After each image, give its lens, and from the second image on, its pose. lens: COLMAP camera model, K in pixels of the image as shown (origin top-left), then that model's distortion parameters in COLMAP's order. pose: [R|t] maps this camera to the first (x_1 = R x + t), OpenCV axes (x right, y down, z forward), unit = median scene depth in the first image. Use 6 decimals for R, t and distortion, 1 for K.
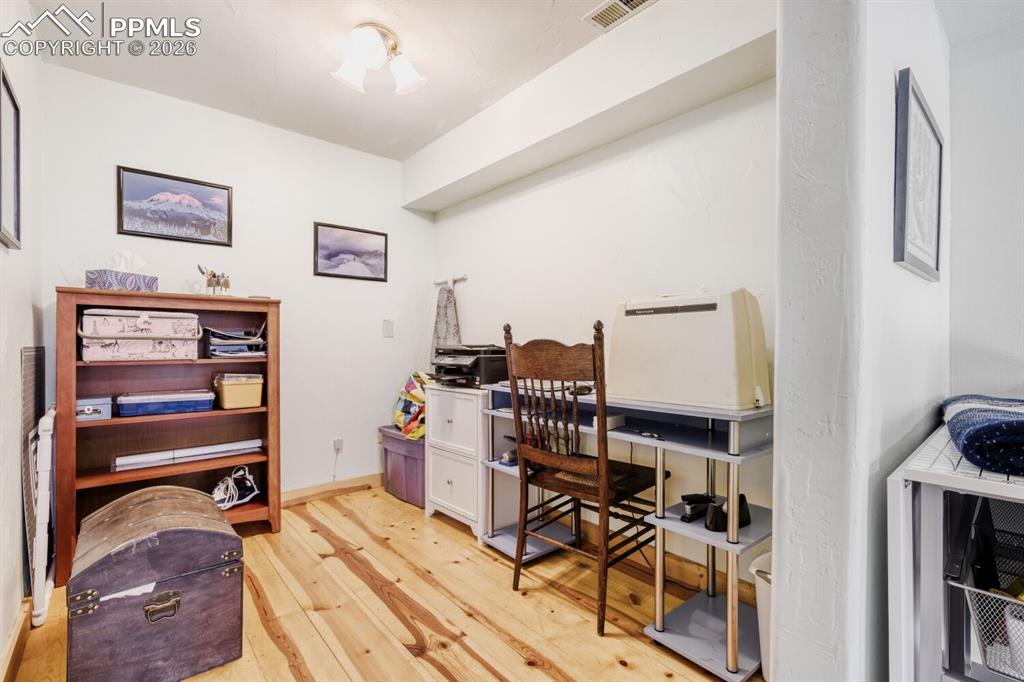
lens RADIAL K [[462.2, 0, 515.1], [0, 462.2, 341.3], [0, 0, 1]] dist [-0.008118, 0.000267]
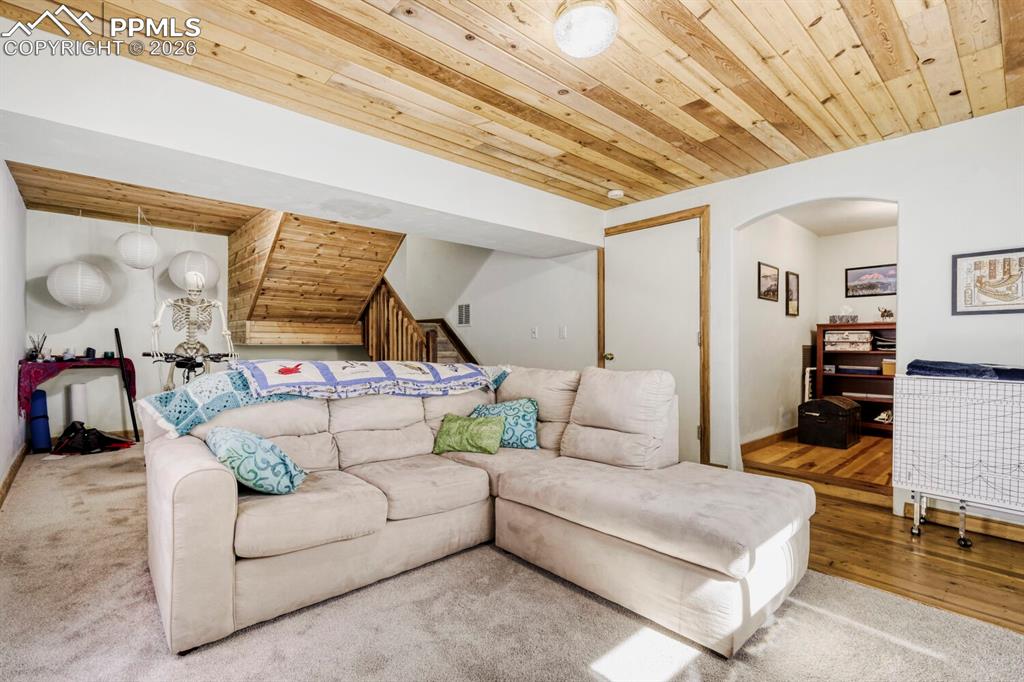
lens RADIAL K [[462.2, 0, 514.5], [0, 462.2, 344.5], [0, 0, 1]] dist [-0.008118, 0.000267]
pose [[0.020078, -0.005568, -0.999783, 1.593676], [0.000269, 0.999984, -0.005563, 0.019798], [0.999798, -0.000157, 0.020079, -0.814110]]
